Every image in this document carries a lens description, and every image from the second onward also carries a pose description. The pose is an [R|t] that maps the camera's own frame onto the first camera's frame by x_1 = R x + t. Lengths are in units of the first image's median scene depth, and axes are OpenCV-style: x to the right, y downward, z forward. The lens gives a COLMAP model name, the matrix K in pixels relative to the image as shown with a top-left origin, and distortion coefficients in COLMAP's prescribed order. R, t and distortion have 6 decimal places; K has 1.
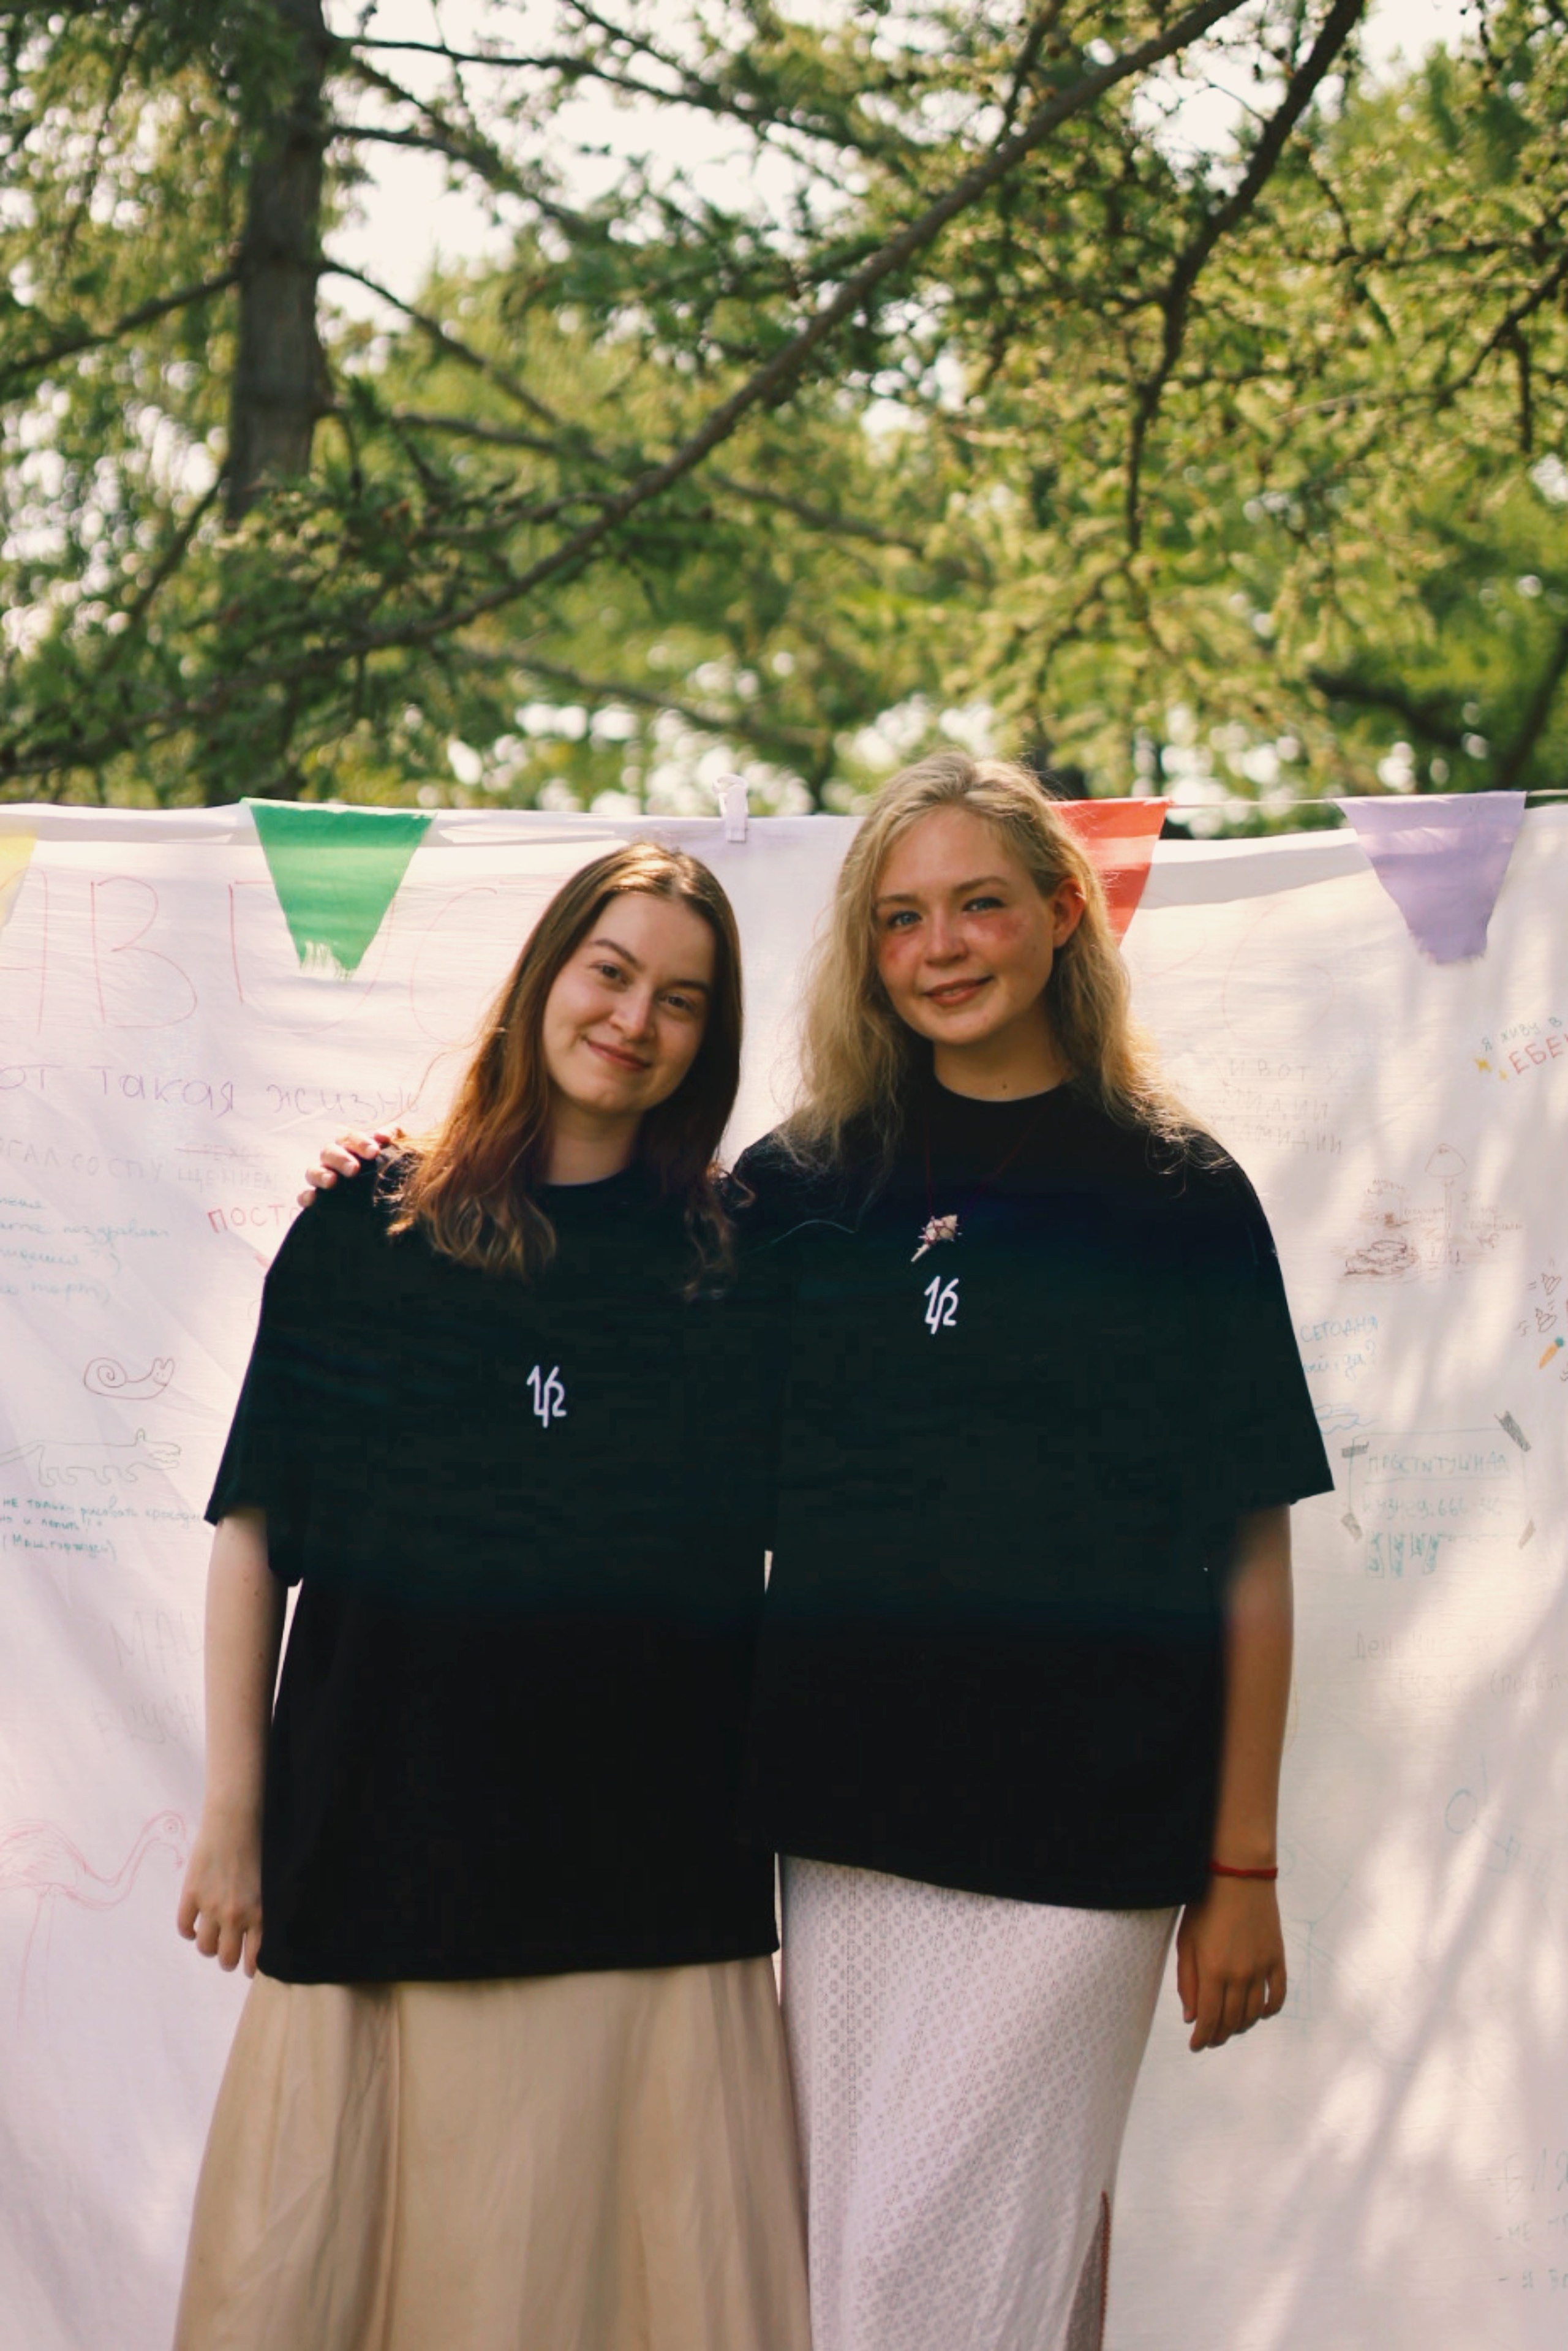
lens RADIAL K [[3672.7, 0, 778.0], [0, 3672.7, 1173.3], [0, 0, 1]] dist [-0.046327, -0.057165]
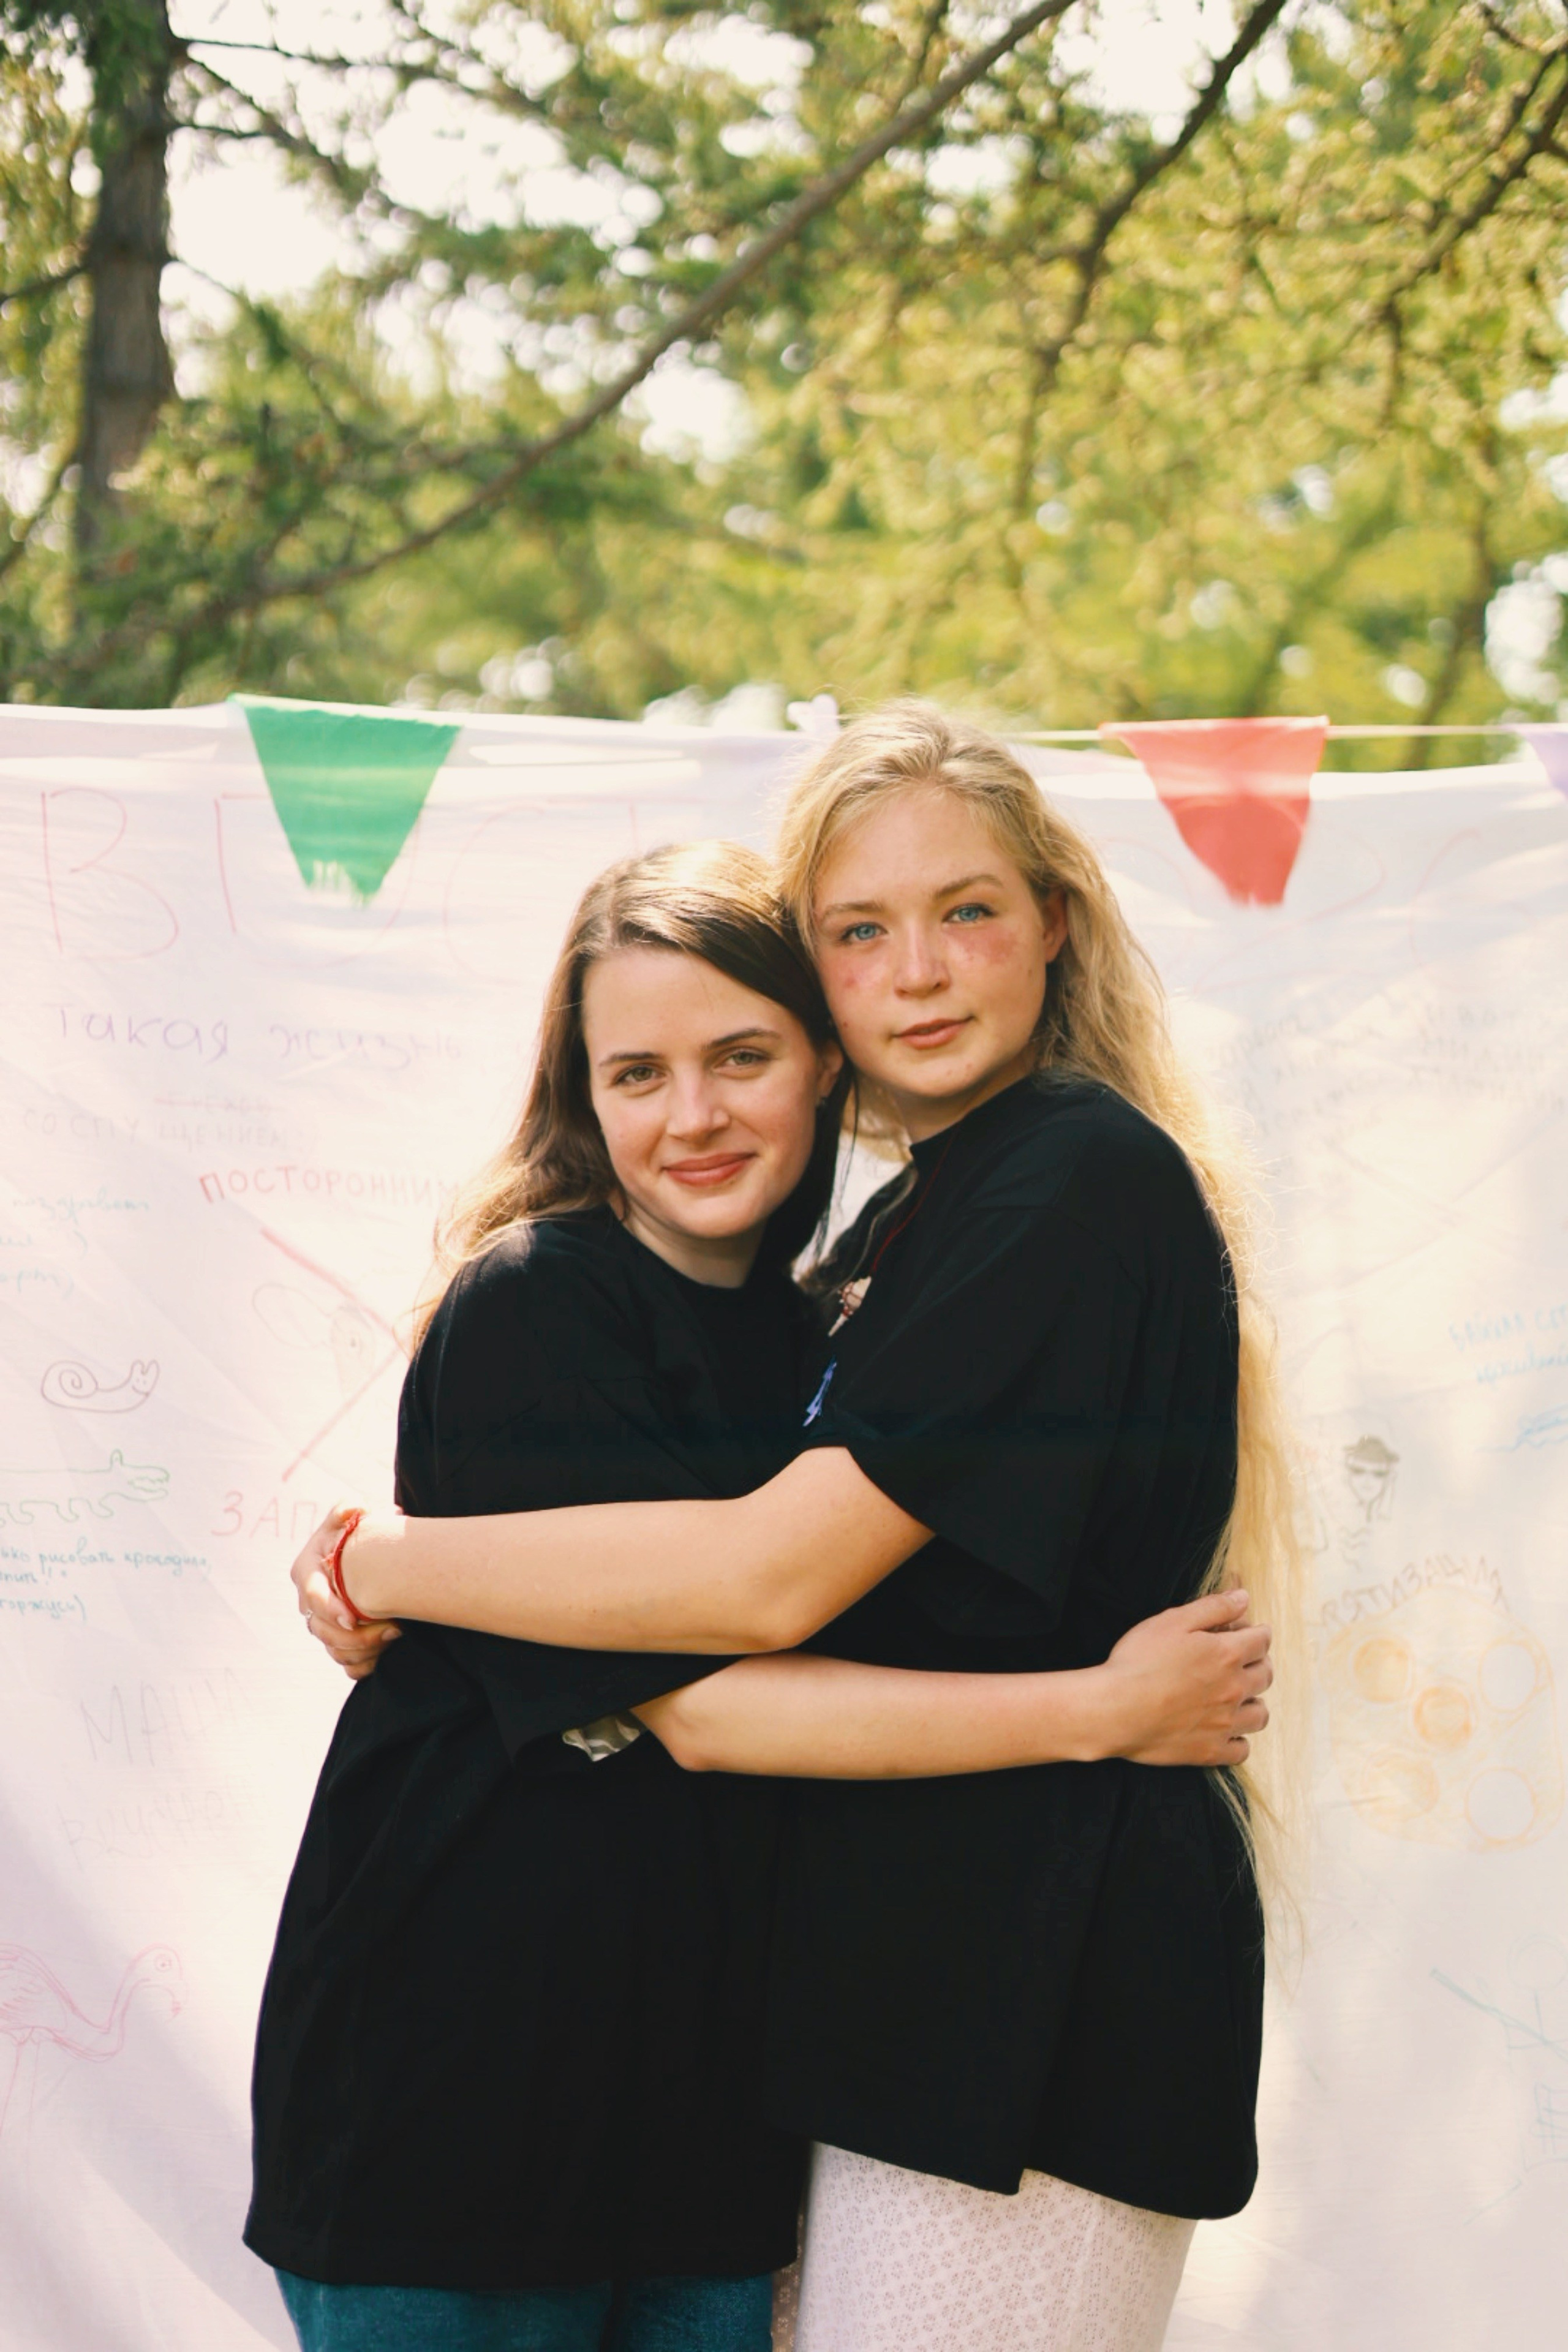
lens RADIAL K [[3232.8, 0, 792.2], [0, 3232.8, 1176.6], [0, 0, 1]] dist [0.033892, -0.170125]
pose [[0.996732, 0.000594, 0.080773, -0.037752], [-0.001607, 0.999921, 0.012480, -0.000161], [-0.080759, -0.012569, 0.996654, 0.116222]]
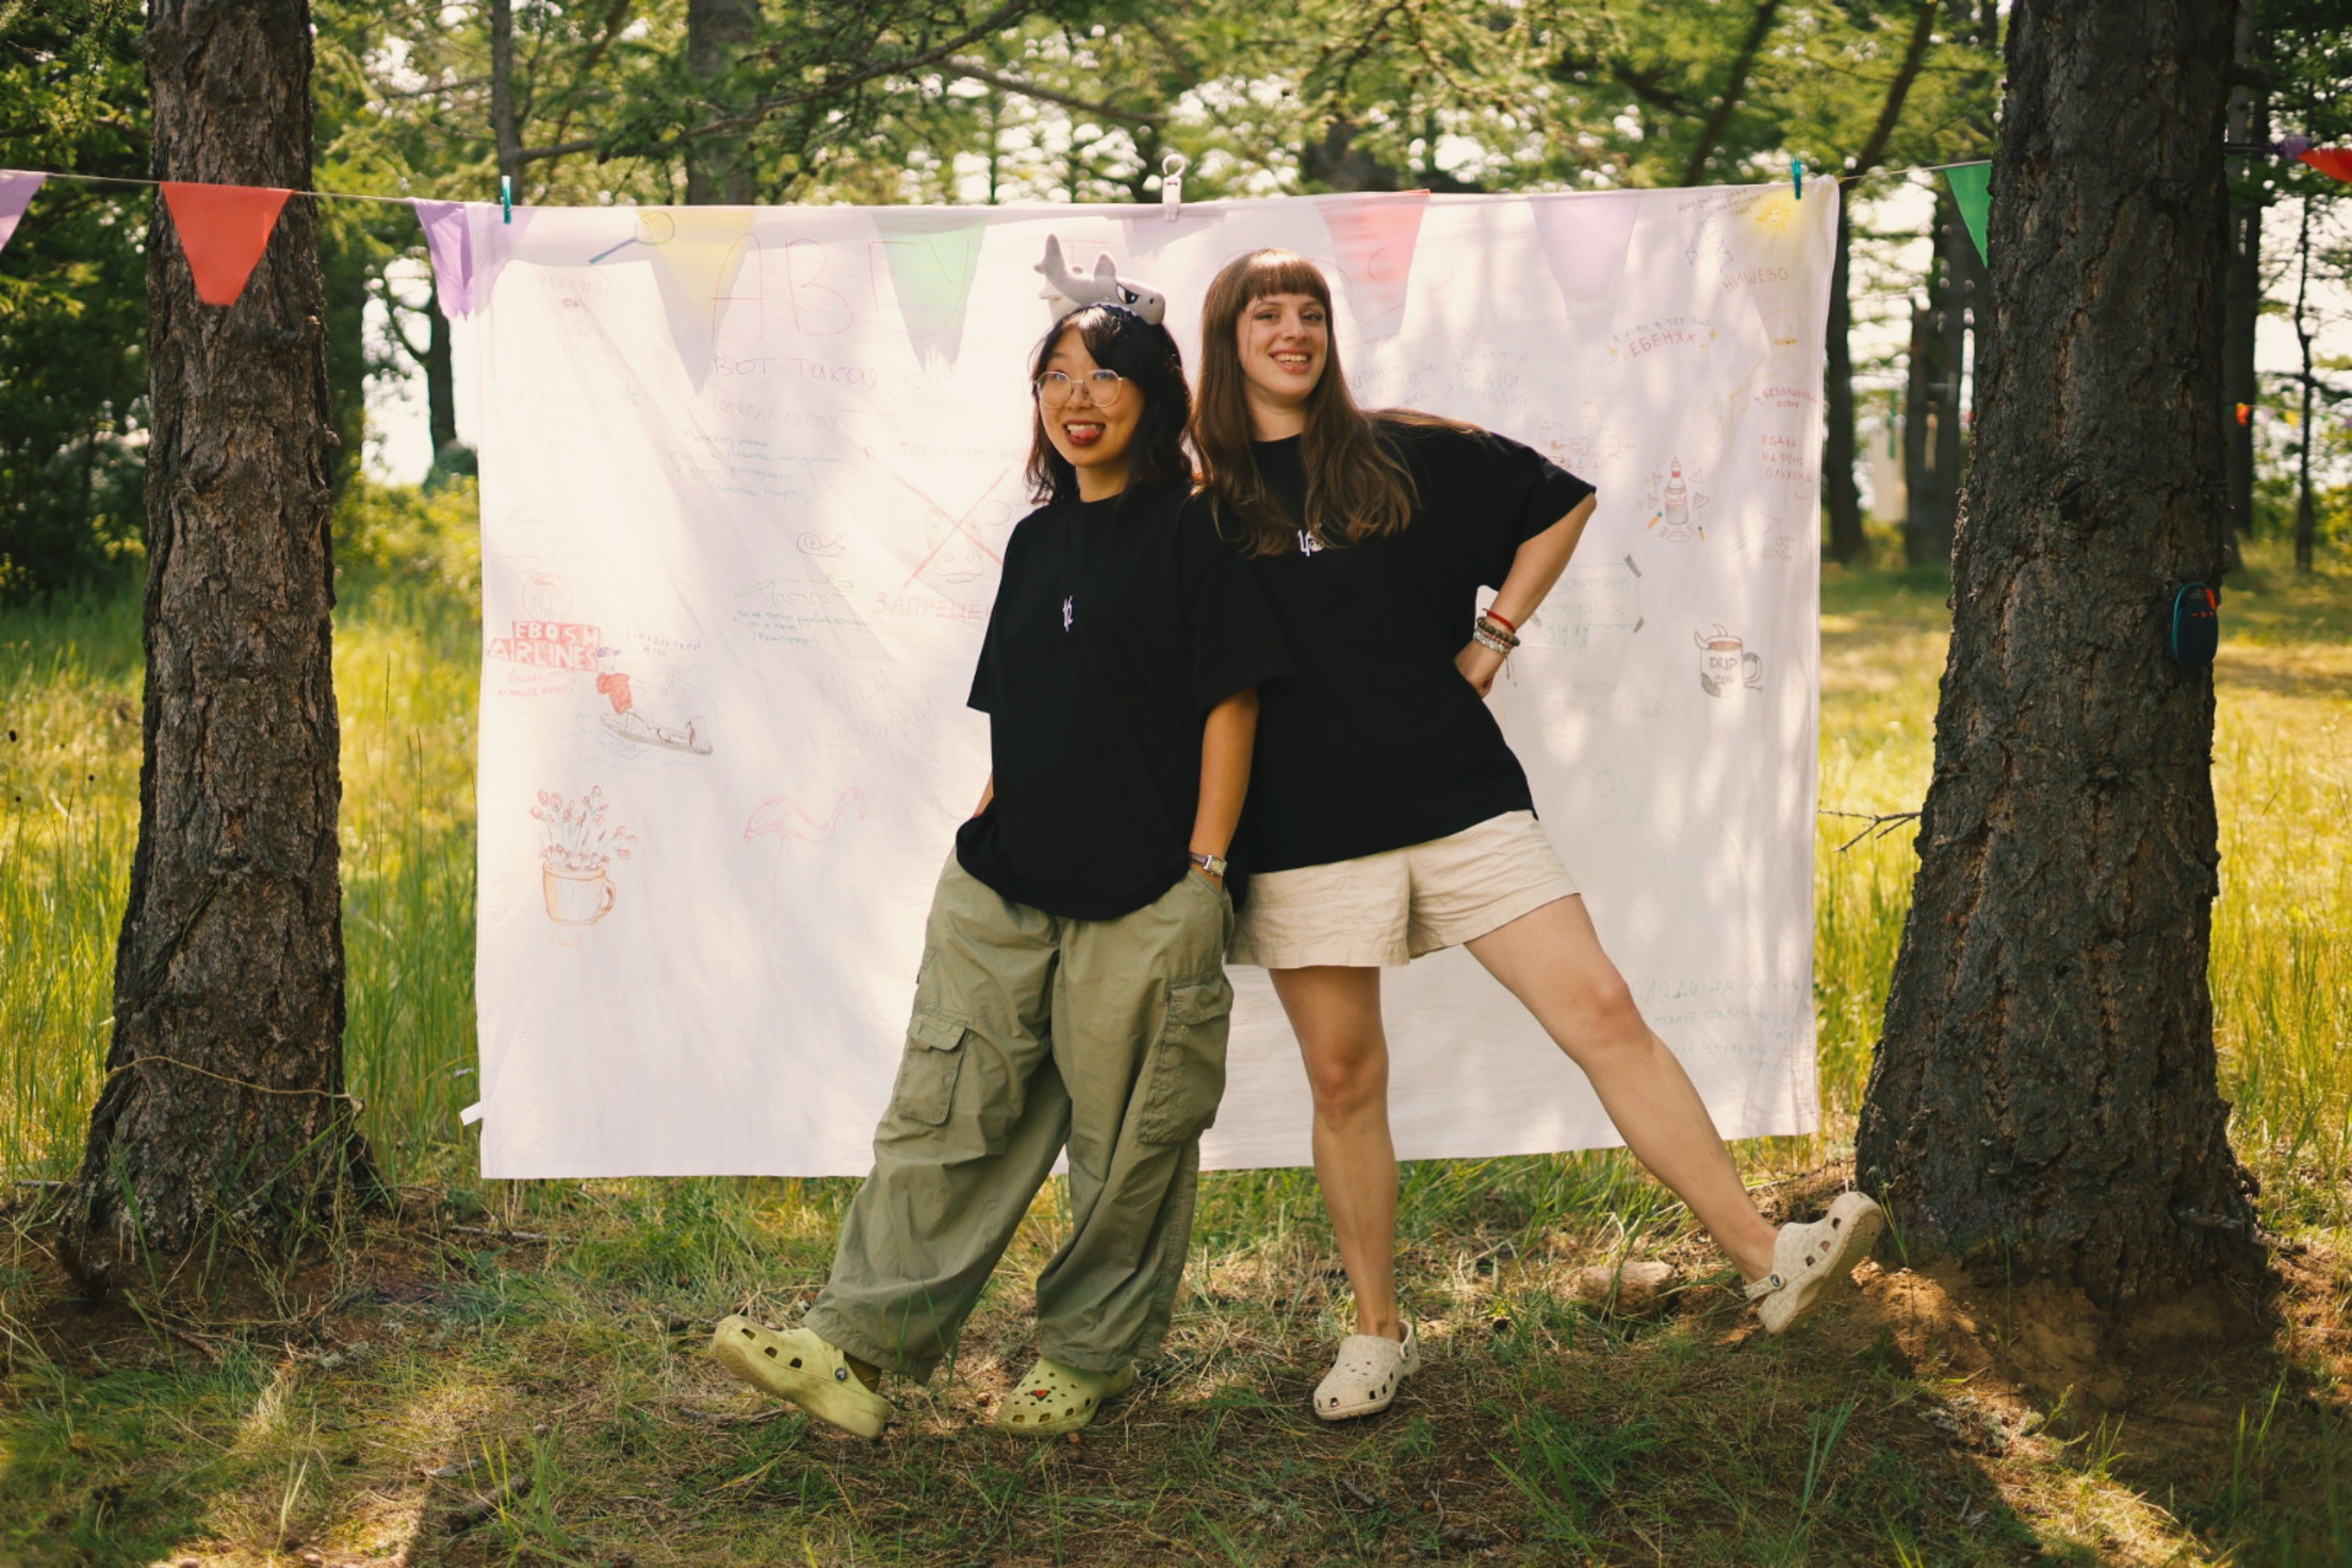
lens RADIAL K [[3232.4, 0, 1166.0], [0, 3232.4, 761.6], [0, 0, 1]] dist [0.033892, -0.170125]
pose [[0.999744, -0.011683, 0.019354, -0.021367], [0.009985, 0.996277, 0.085631, 0.013470], [-0.020283, -0.085416, 0.996139, -0.236908]]
